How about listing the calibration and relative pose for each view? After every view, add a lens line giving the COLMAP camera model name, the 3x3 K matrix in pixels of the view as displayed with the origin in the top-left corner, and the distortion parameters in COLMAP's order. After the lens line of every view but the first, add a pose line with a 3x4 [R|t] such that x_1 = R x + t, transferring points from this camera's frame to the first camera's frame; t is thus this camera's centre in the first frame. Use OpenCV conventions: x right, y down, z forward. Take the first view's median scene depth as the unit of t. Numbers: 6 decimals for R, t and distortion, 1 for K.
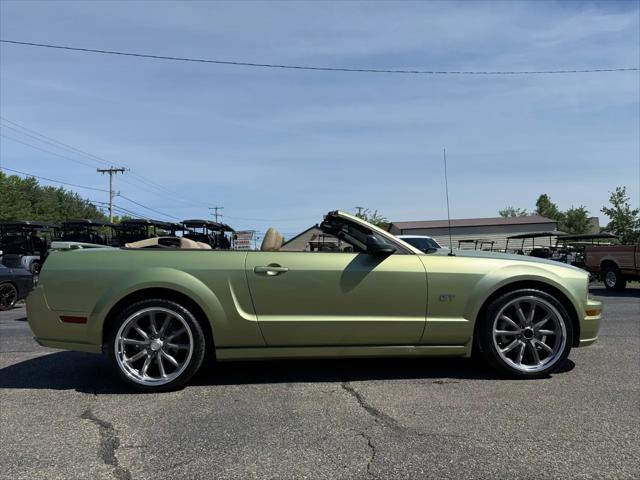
lens RADIAL K [[449.3, 0, 323.0], [0, 449.3, 244.0], [0, 0, 1]] dist [0.025240, -0.037138]
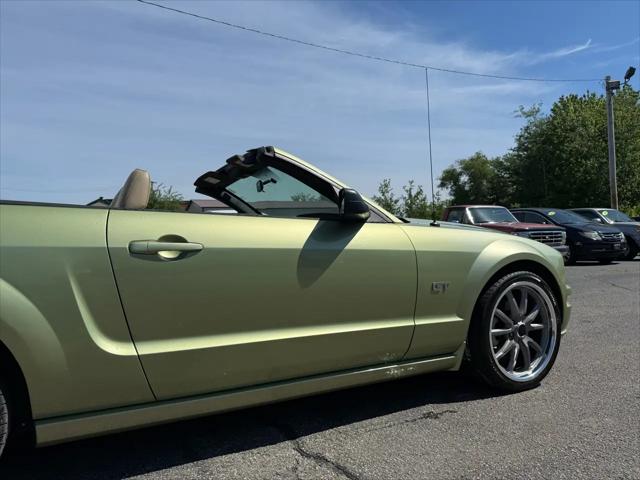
lens RADIAL K [[449.3, 0, 323.6], [0, 449.3, 230.7], [0, 0, 1]] dist [0.025240, -0.037138]
pose [[0.896680, 0.014899, 0.442428, -0.180823], [-0.021535, 0.999718, 0.009980, 0.029375], [-0.442154, -0.018477, 0.896749, 0.462029]]
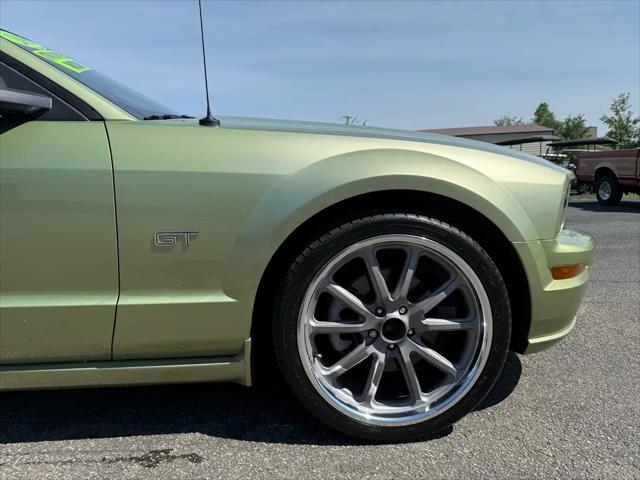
lens RADIAL K [[449.3, 0, 323.4], [0, 449.3, 250.9], [0, 0, 1]] dist [0.025240, -0.037138]
pose [[0.999833, -0.009144, 0.015808, 0.384225], [0.005748, 0.979189, 0.202870, 0.054231], [-0.017334, -0.202746, 0.979078, 0.631171]]
